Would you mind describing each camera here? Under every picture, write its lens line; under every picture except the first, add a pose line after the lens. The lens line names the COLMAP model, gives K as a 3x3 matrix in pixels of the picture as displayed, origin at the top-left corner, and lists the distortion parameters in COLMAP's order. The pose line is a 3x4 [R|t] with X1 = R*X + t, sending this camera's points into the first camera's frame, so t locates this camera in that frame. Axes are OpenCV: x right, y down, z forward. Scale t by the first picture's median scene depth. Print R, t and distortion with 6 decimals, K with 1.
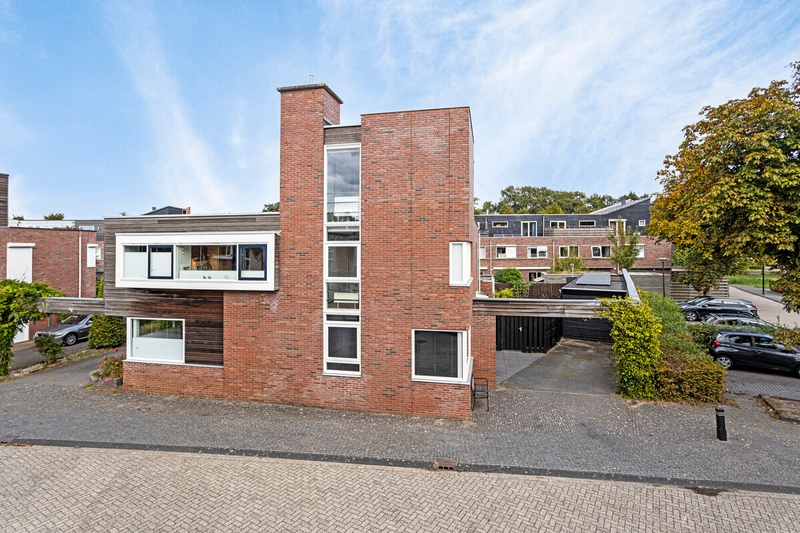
lens RADIAL K [[399.7, 0, 397.3], [0, 399.7, 246.3], [0, 0, 1]] dist [-0.013197, 0.005994]
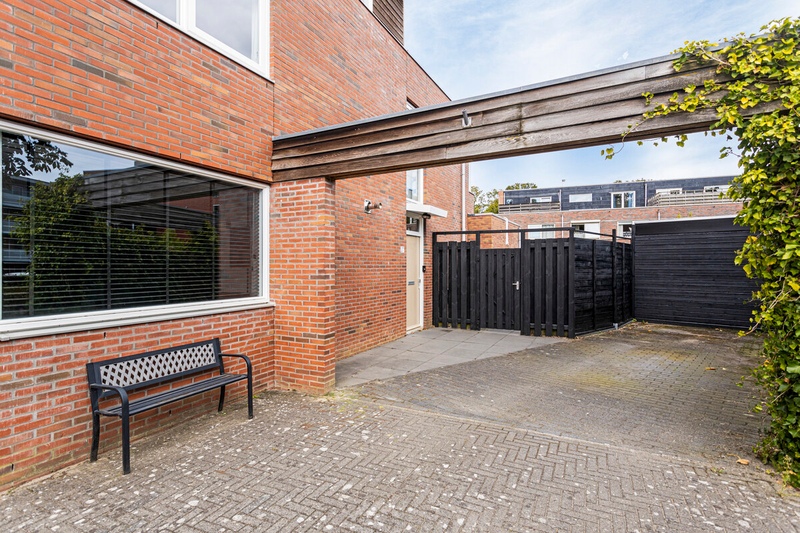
lens RADIAL K [[394.8, 0, 393.4], [0, 394.8, 261.2], [0, 0, 1]] dist [0.005534, 0.001094]
pose [[0.967365, 0.004156, -0.253353, 0.433066], [-0.004046, 0.999991, 0.000955, 0.272503], [0.253355, 0.000101, 0.967373, 0.774910]]
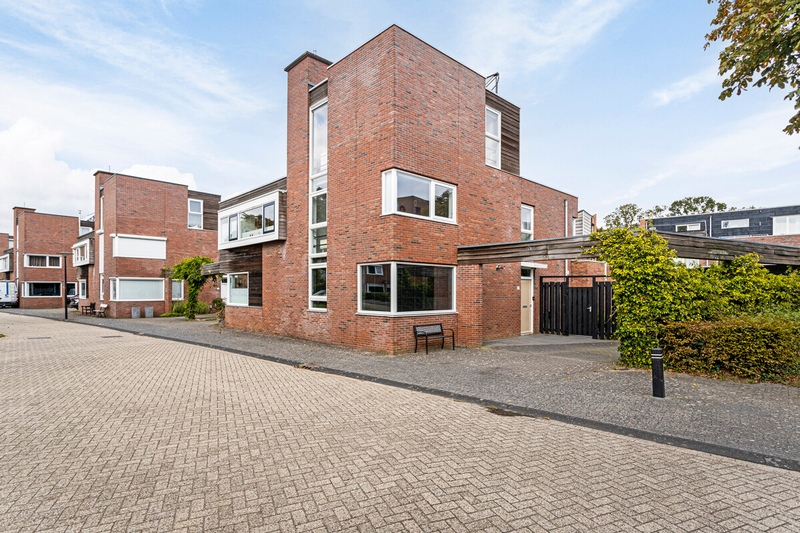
lens RADIAL K [[413.5, 0, 398.2], [0, 413.5, 290.9], [0, 0, 1]] dist [-0.009486, 0.005018]
pose [[0.833751, 0.010724, -0.552037, 0.671695], [-0.004224, 0.999906, 0.013045, 0.247680], [0.552125, -0.008544, 0.833718, 0.163851]]
